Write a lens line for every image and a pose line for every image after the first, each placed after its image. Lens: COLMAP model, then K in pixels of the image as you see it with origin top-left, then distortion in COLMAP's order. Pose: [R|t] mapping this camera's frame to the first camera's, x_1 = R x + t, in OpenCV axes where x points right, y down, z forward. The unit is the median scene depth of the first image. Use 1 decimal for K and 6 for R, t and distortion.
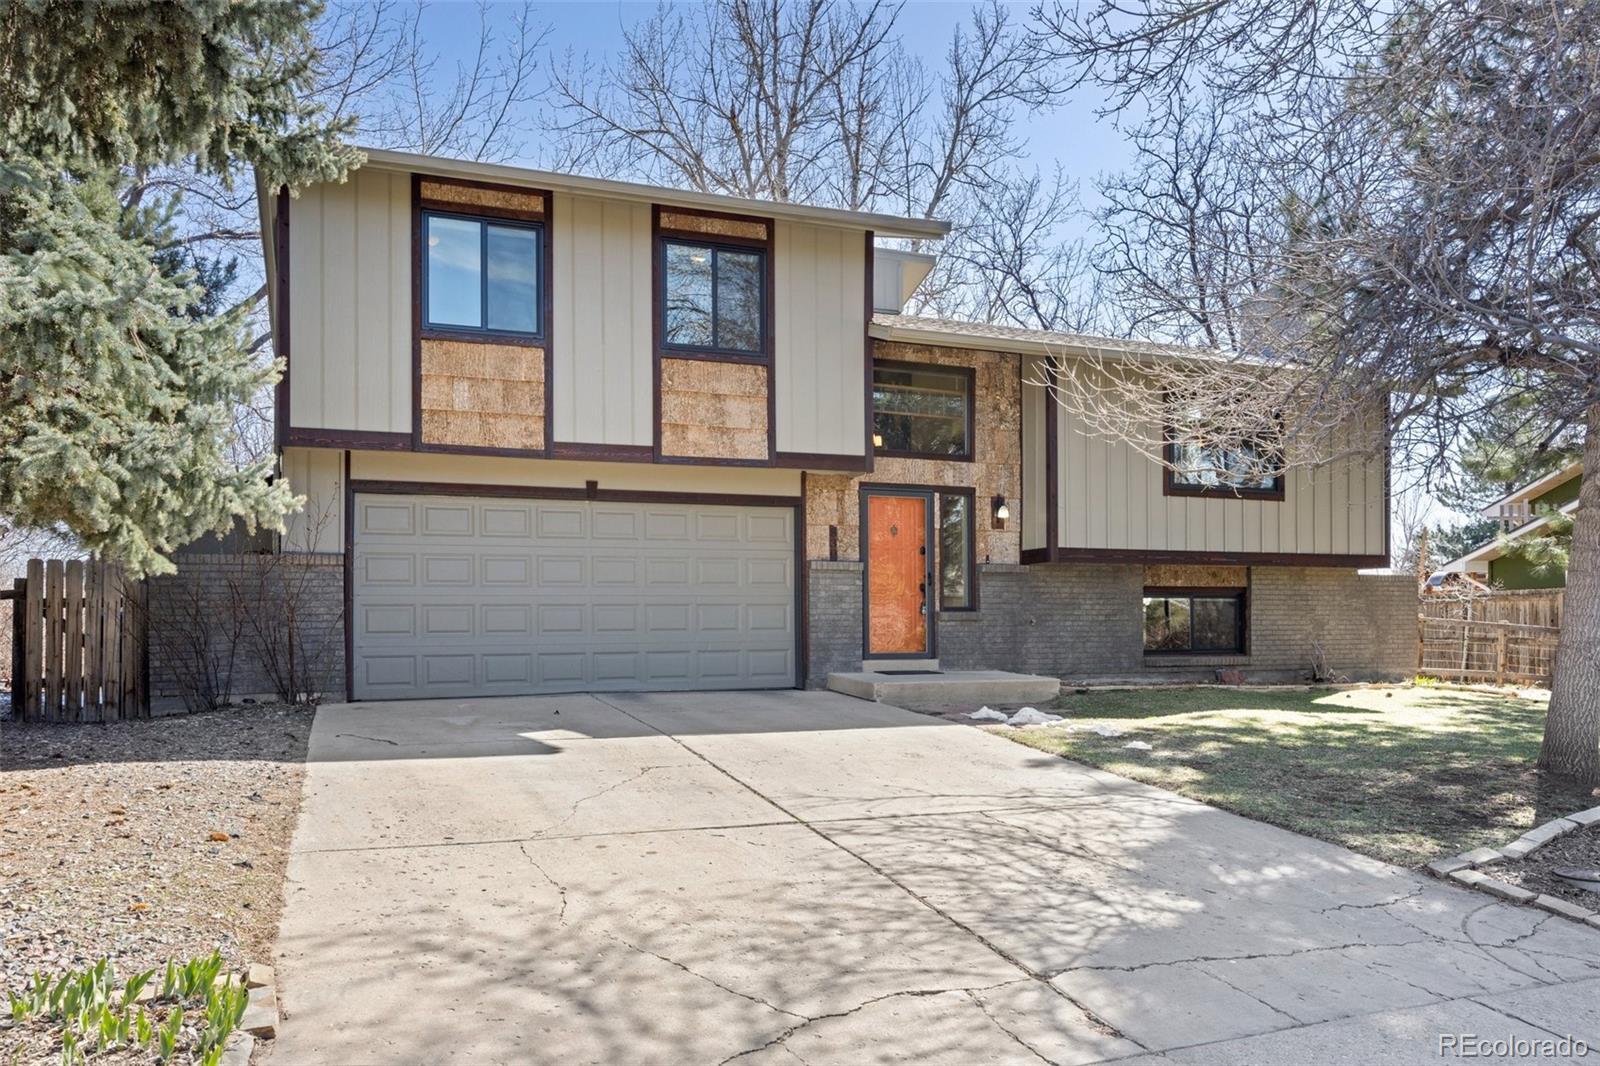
lens RADIAL K [[1176.4, 0, 800.0], [0, 1176.4, 533.0], [0, 0, 1]] dist [0.001690, 0.000126]
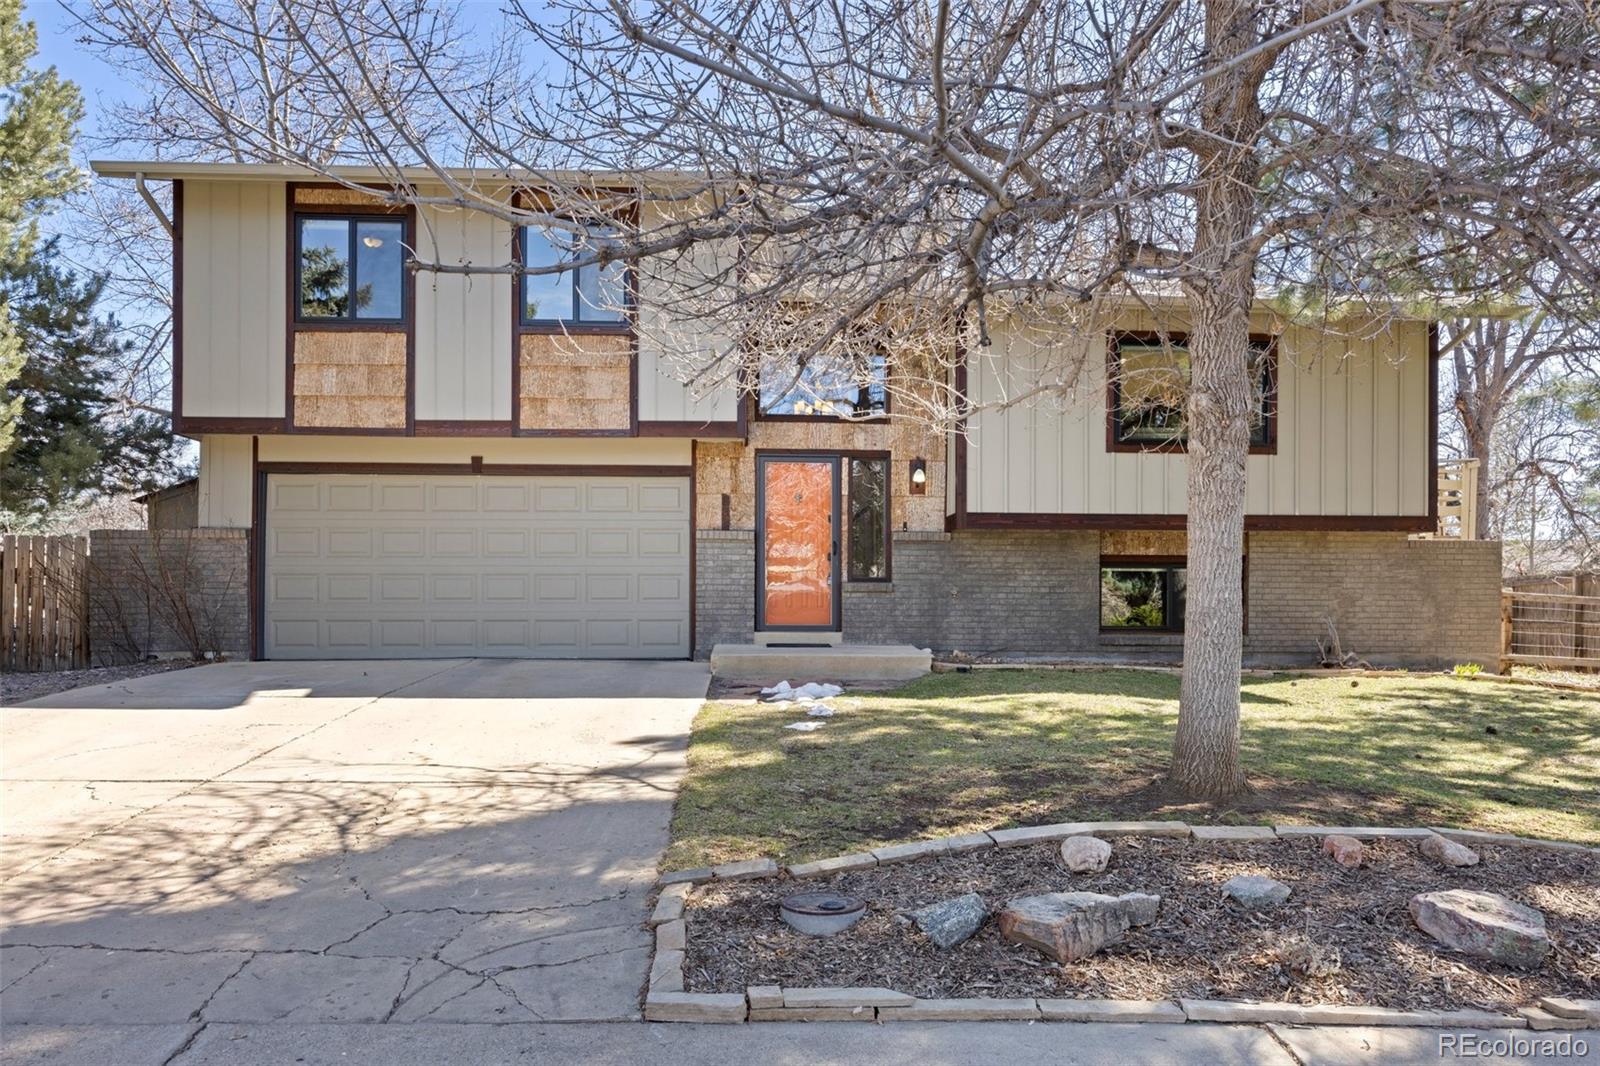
lens RADIAL K [[1135.8, 0, 800.0], [0, 1135.8, 533.0], [0, 0, 1]] dist [-0.001533, -0.000982]
pose [[0.945221, -0.011885, -0.326215, 0.436039], [0.017290, 0.999757, 0.013673, 0.015703], [0.325973, -0.018564, 0.945197, 0.136275]]
